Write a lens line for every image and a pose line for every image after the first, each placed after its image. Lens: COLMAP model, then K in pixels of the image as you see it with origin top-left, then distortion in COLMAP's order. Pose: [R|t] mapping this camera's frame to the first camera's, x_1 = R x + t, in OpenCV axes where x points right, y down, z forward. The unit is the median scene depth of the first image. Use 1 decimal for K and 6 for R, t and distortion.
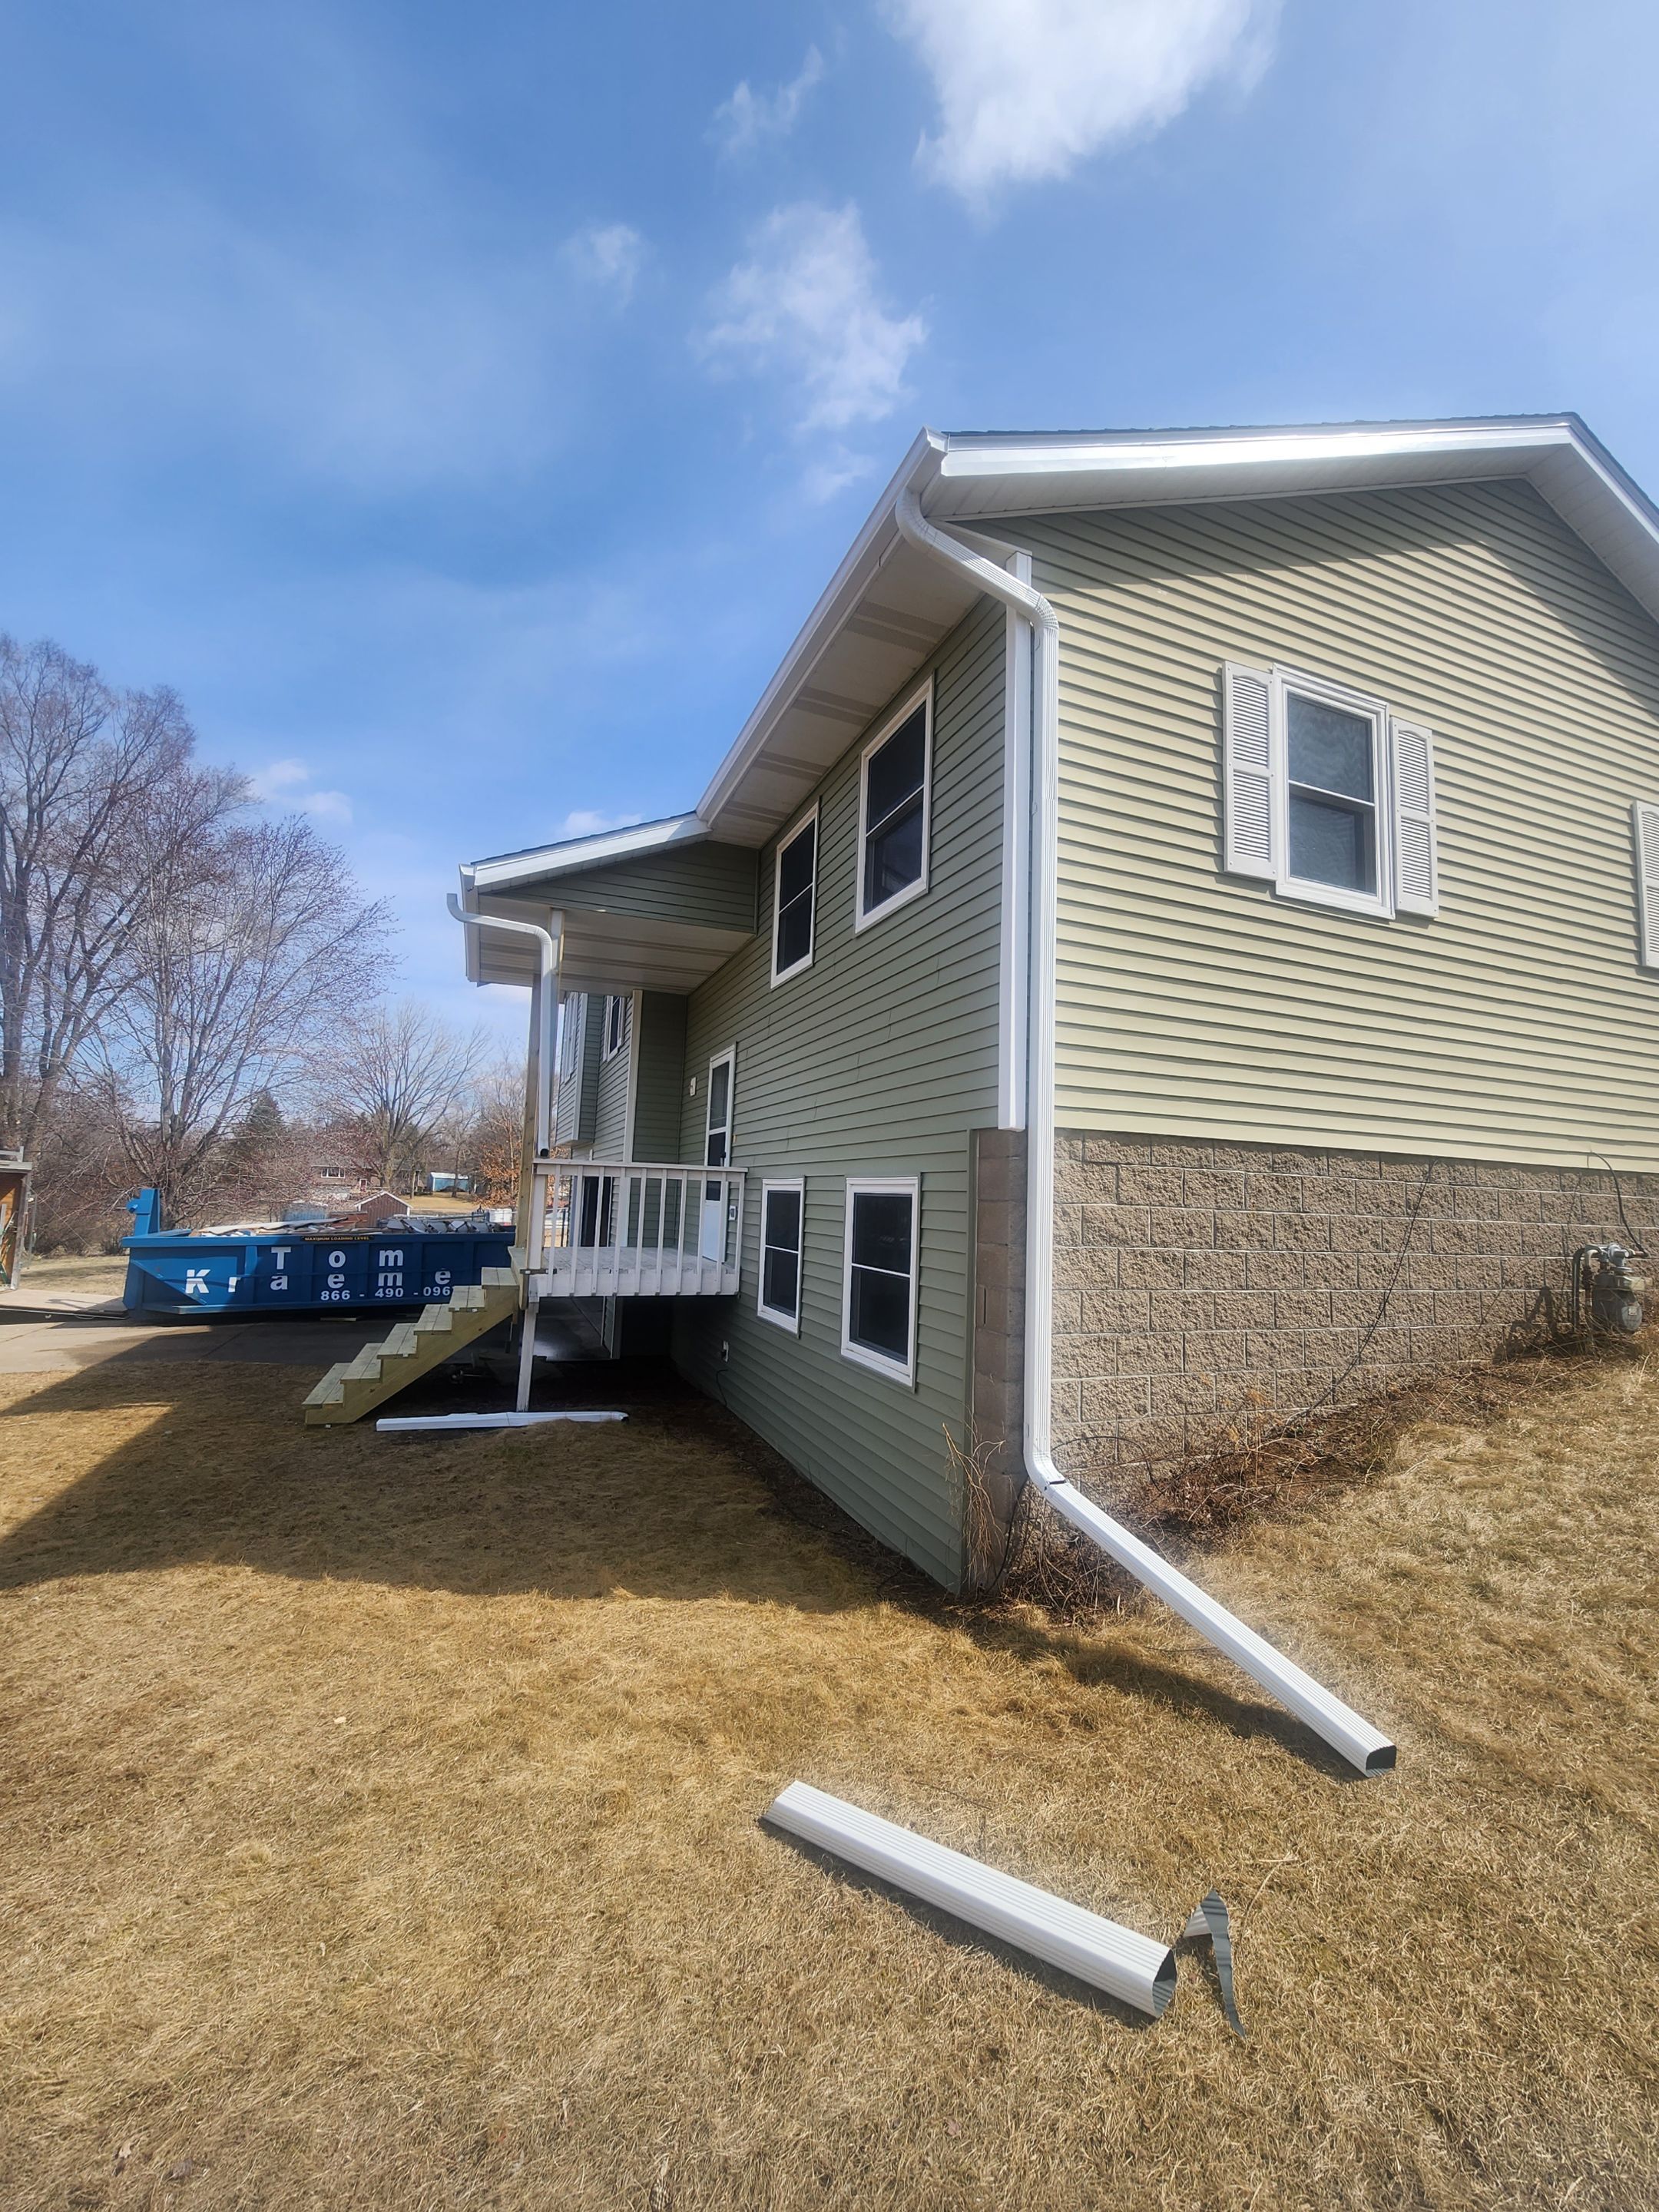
lens RADIAL K [[896.2, 0, 826.5], [0, 896.2, 1108.3], [0, 0, 1]] dist [0.002004, -0.000002]
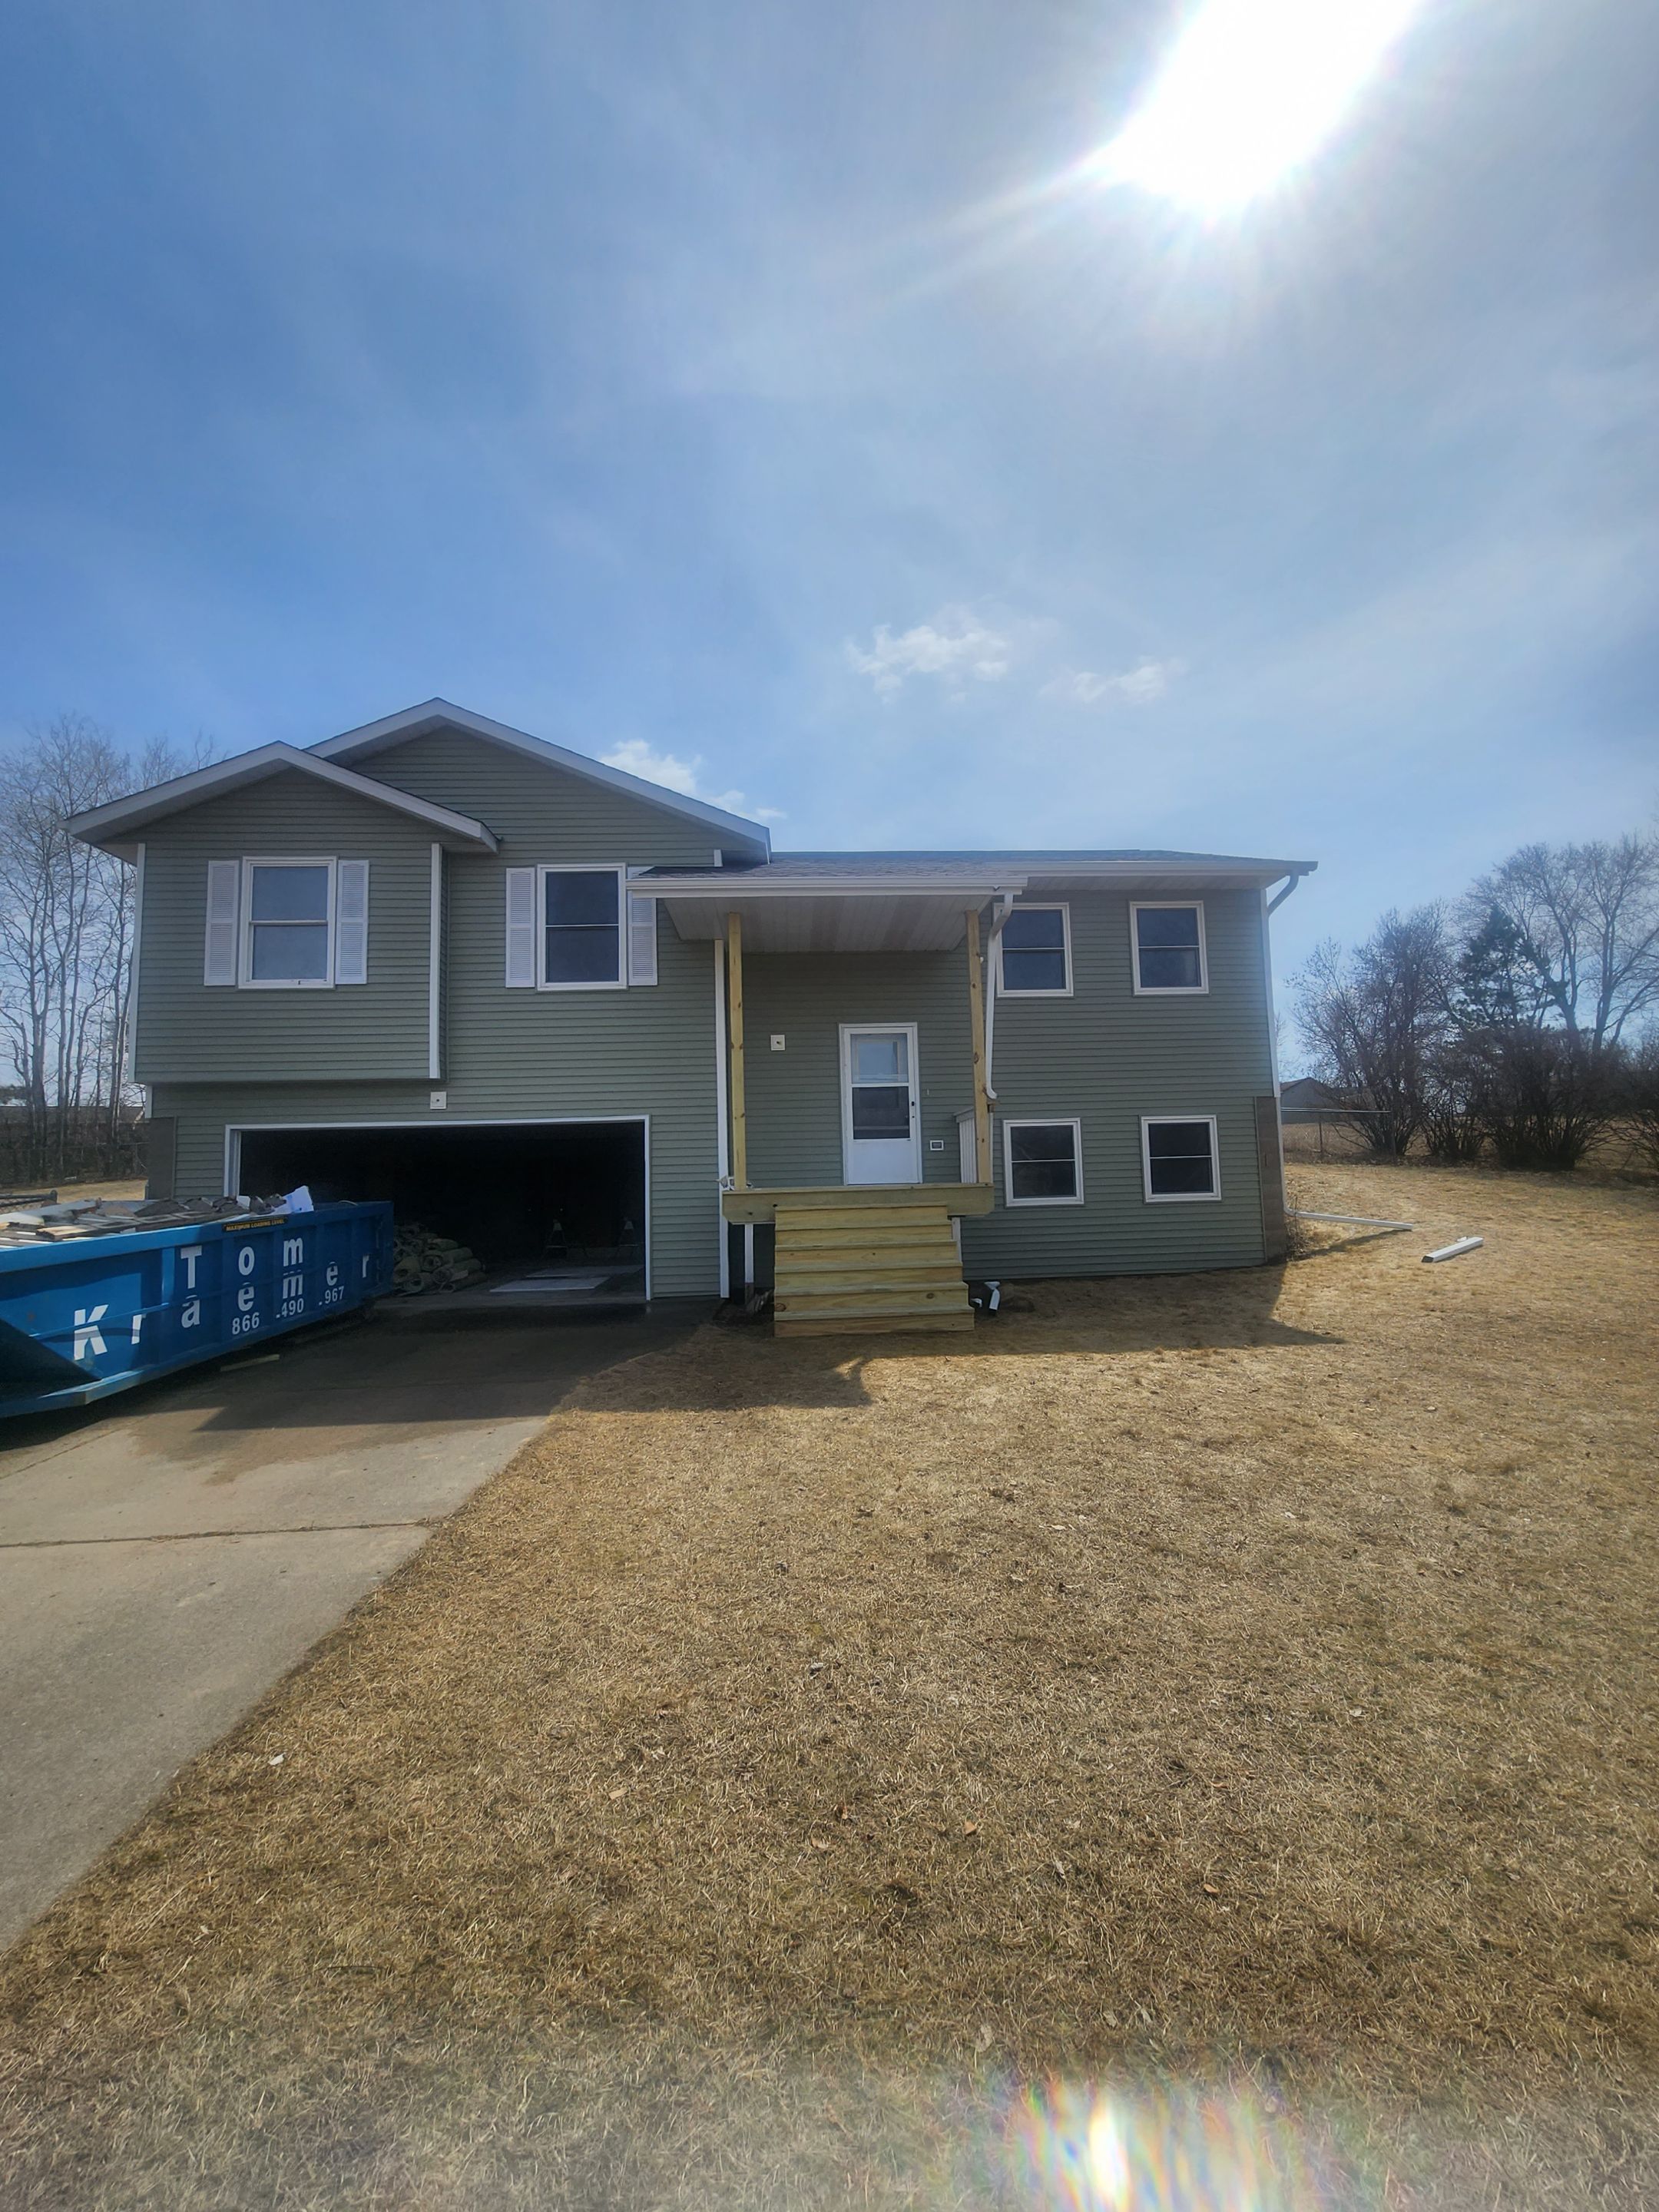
lens RADIAL K [[903.9, 0, 830.5], [0, 903.9, 1108.8], [0, 0, 1]] dist [0.000546, 0.000005]
pose [[0.312531, 0.033412, 0.949320, -1.032652], [-0.054351, 0.998373, -0.017246, 0.062101], [-0.948351, -0.046207, 0.313838, 0.484192]]
